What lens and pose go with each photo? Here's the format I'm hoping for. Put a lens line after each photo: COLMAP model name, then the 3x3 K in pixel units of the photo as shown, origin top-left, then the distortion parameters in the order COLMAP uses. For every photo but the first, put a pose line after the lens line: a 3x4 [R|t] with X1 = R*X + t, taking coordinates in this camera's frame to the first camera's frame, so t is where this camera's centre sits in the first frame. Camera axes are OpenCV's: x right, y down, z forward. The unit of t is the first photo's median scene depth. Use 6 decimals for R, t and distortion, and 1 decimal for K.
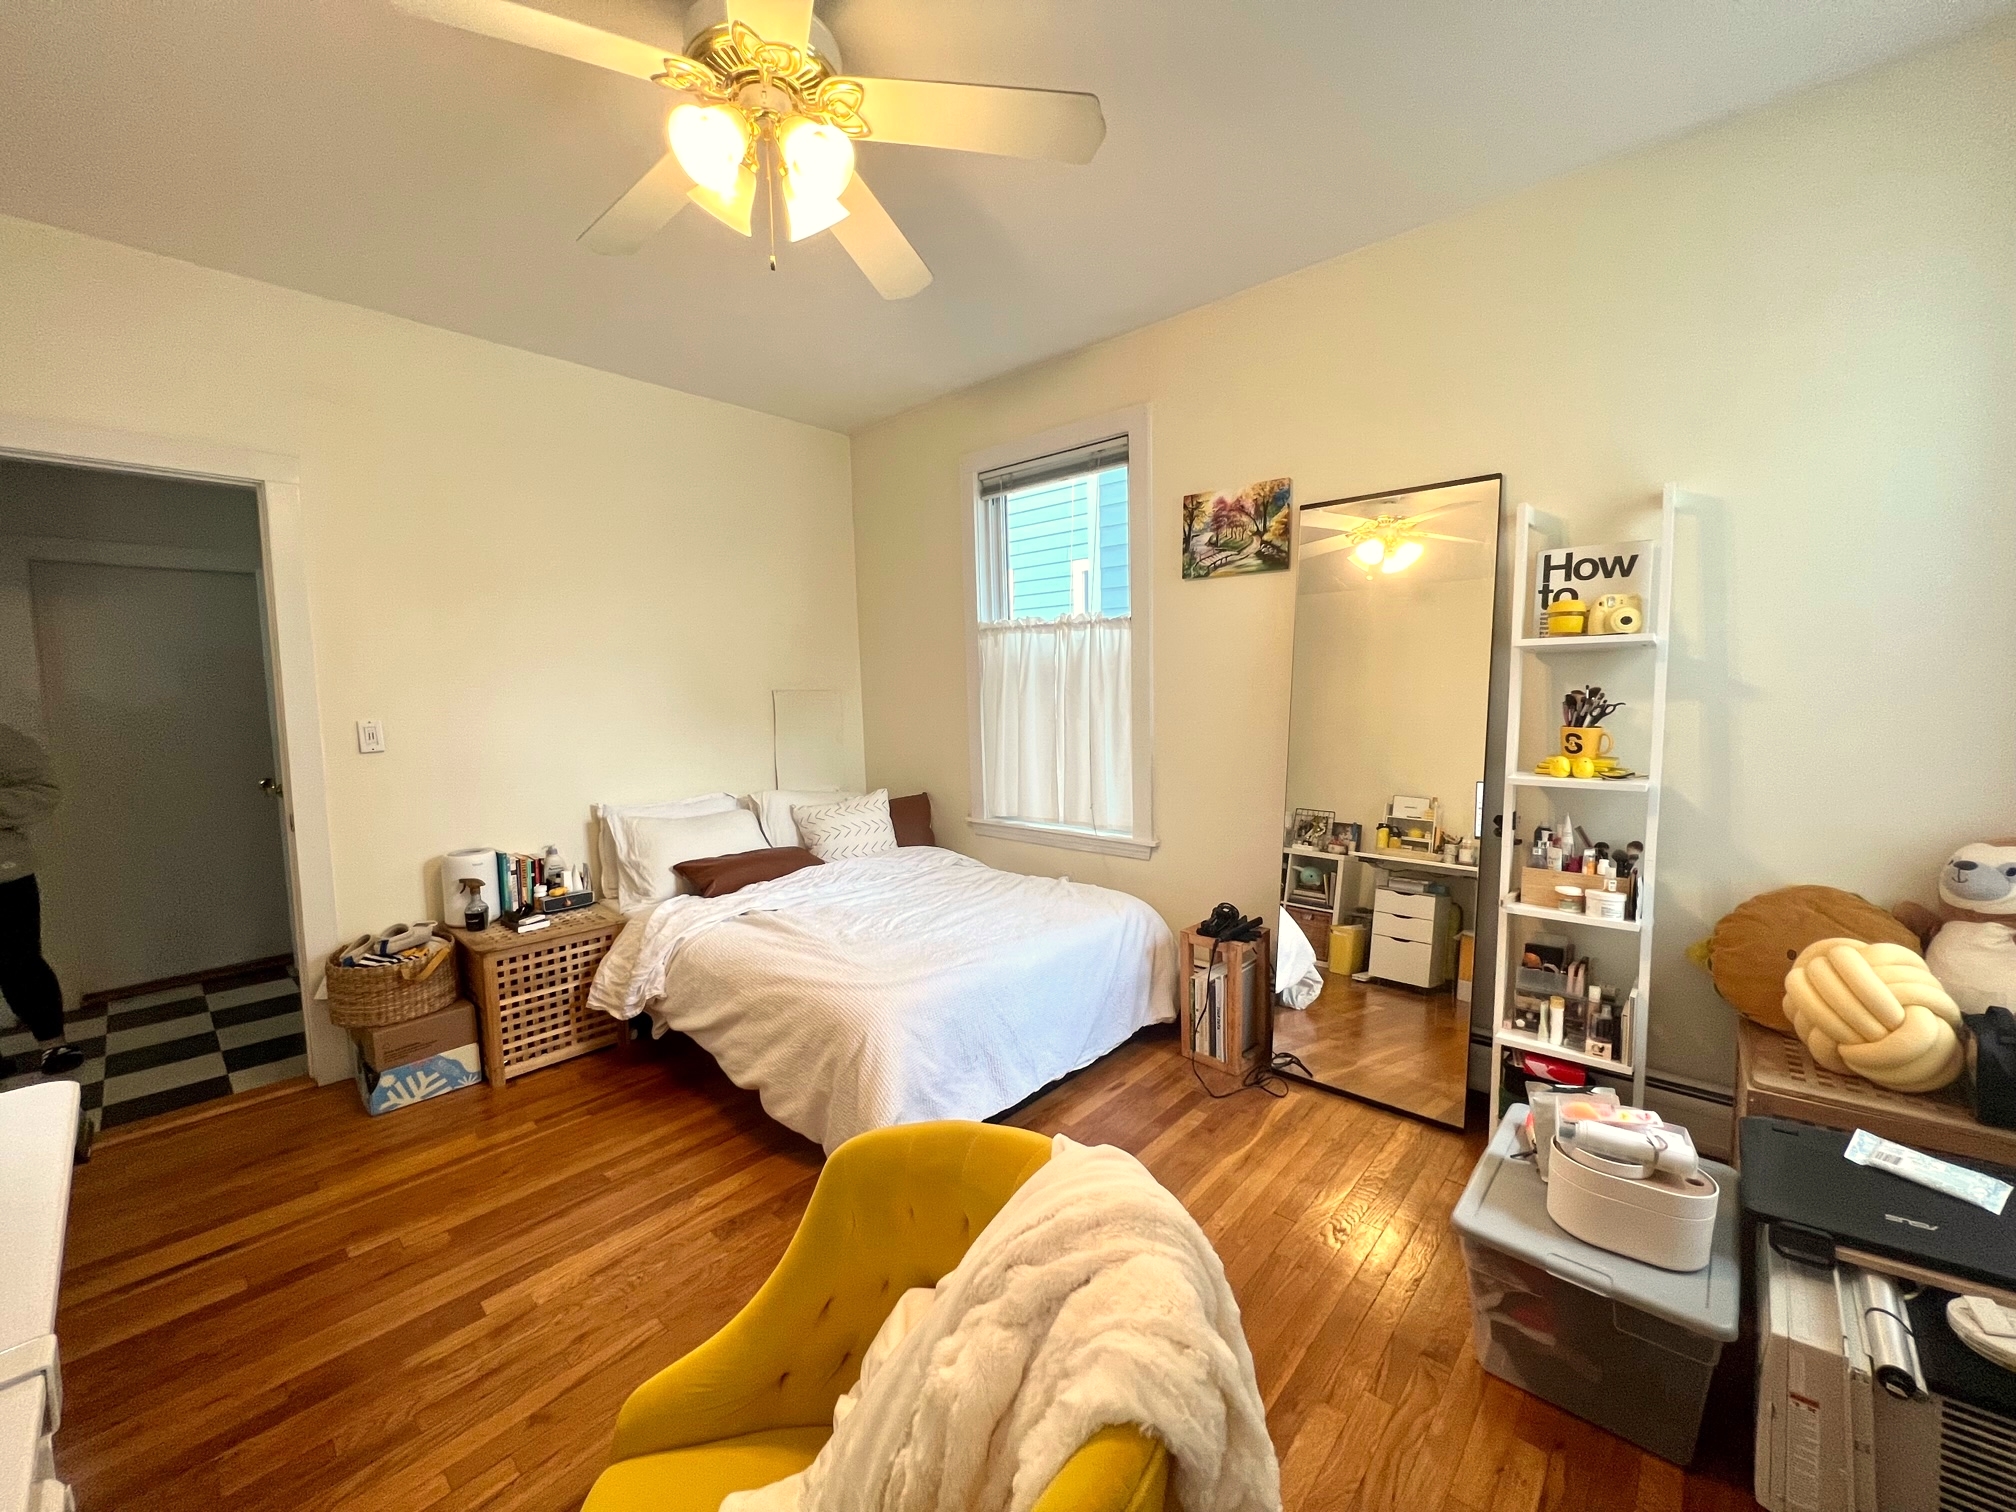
lens RADIAL K [[813.2, 0, 1003.0], [0, 813.2, 753.3], [0, 0, 1]] dist [0.002952, 0.000204]
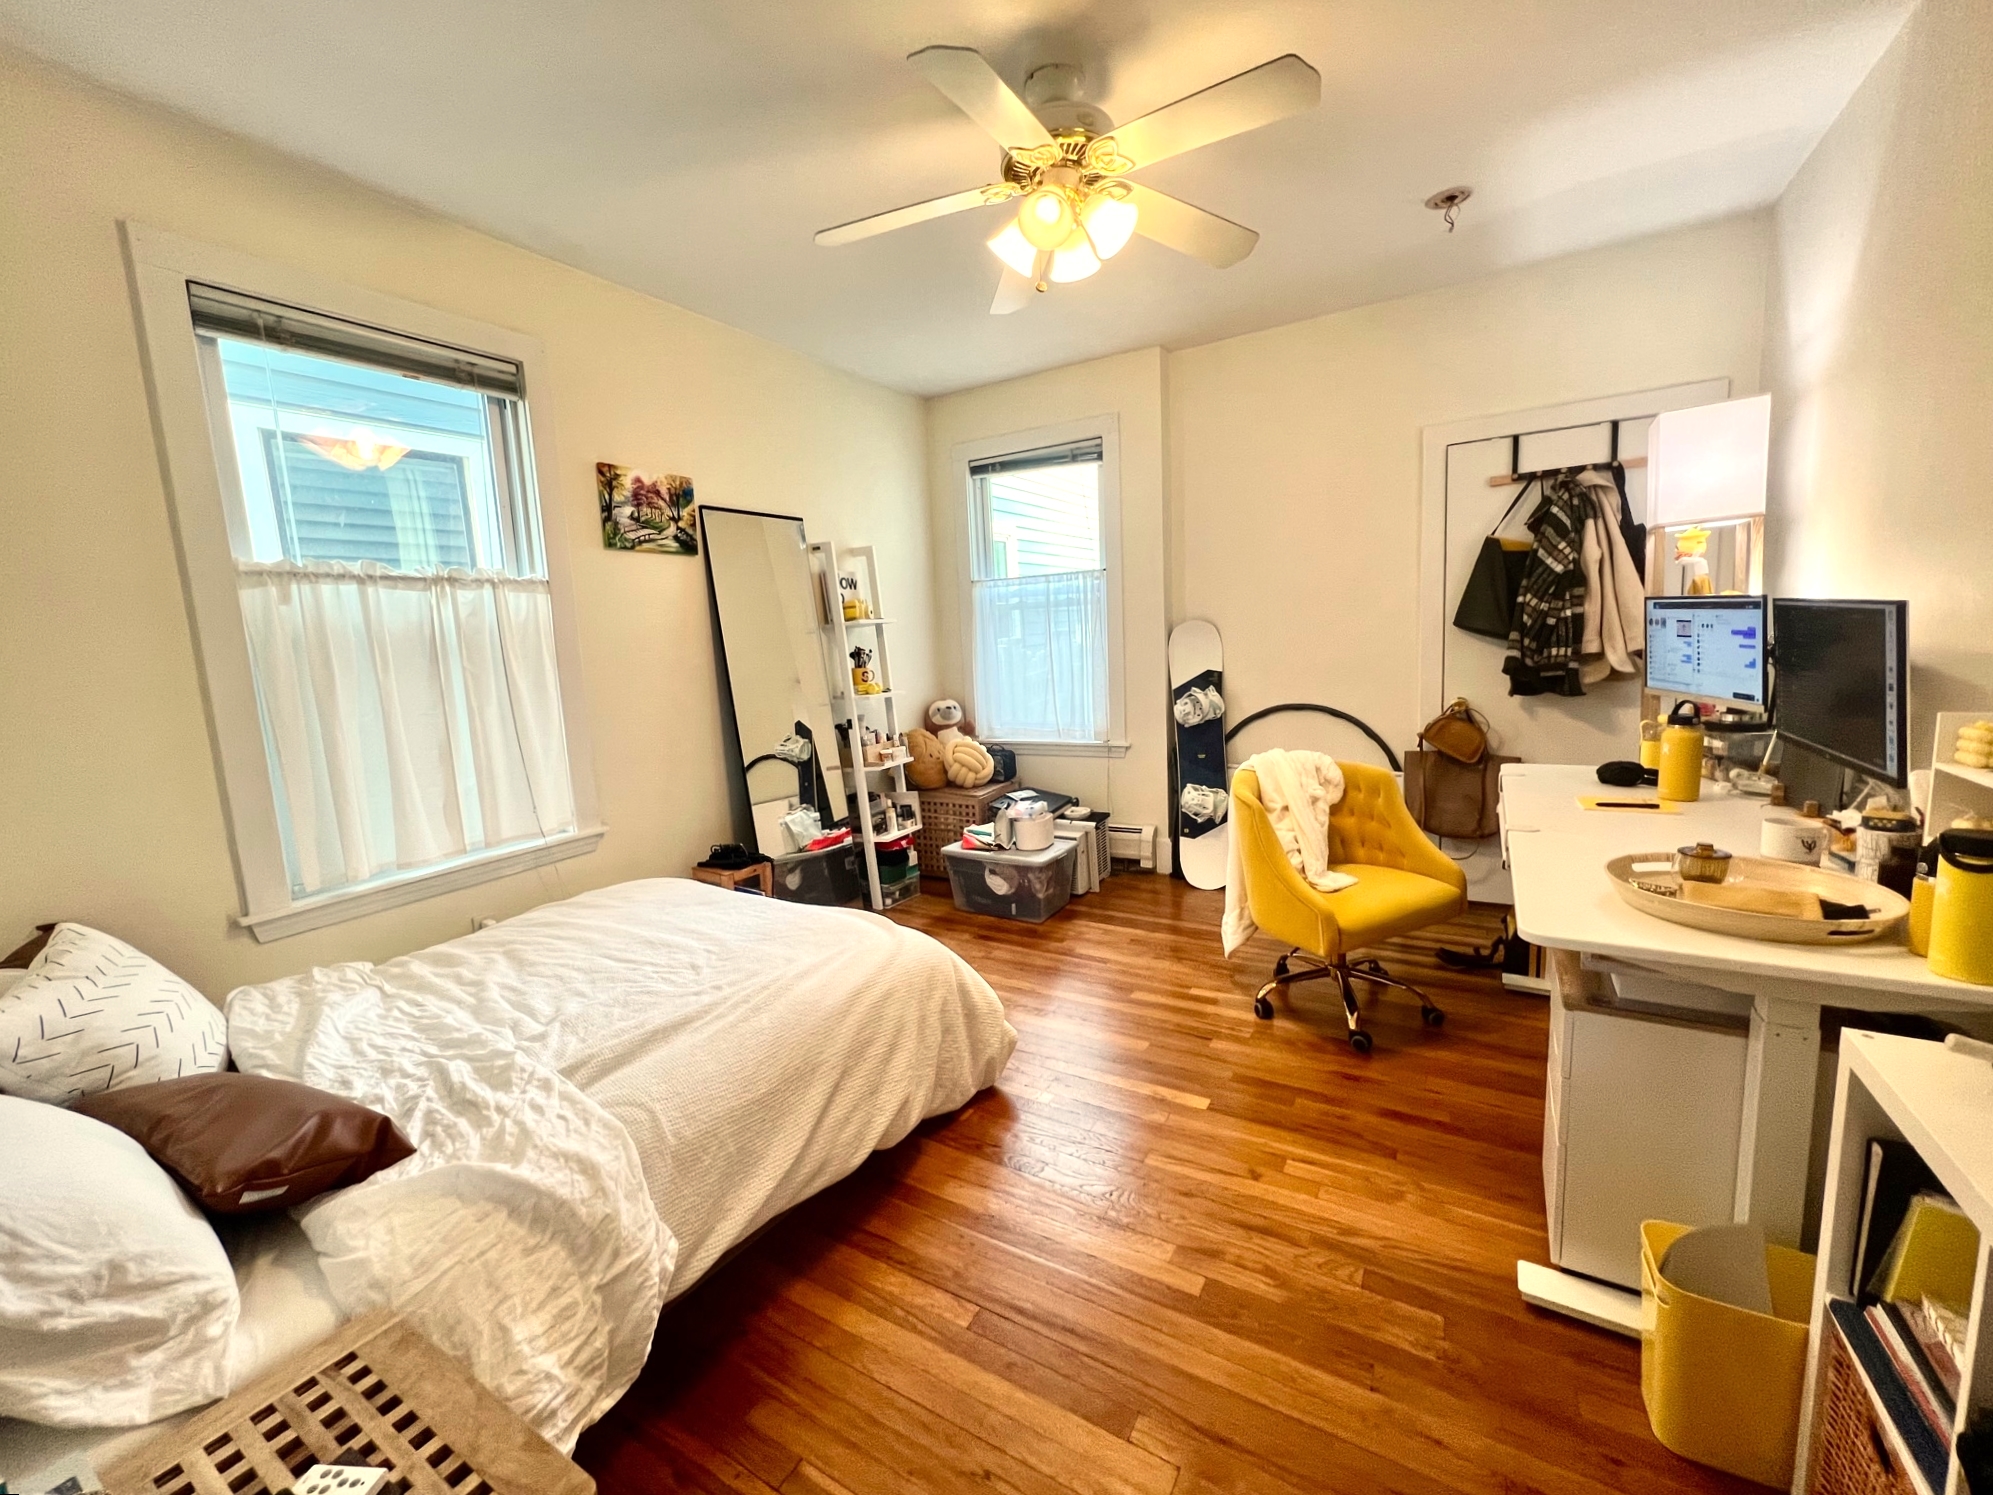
lens RADIAL K [[791.7, 0, 996.5], [0, 791.7, 747.5], [0, 0, 1]] dist [-0.000198, 0.000001]
pose [[-0.201770, -0.107919, 0.973469, -0.862287], [0.142687, 0.980068, 0.138226, -0.045794], [-0.968984, 0.166791, -0.182349, 0.796569]]
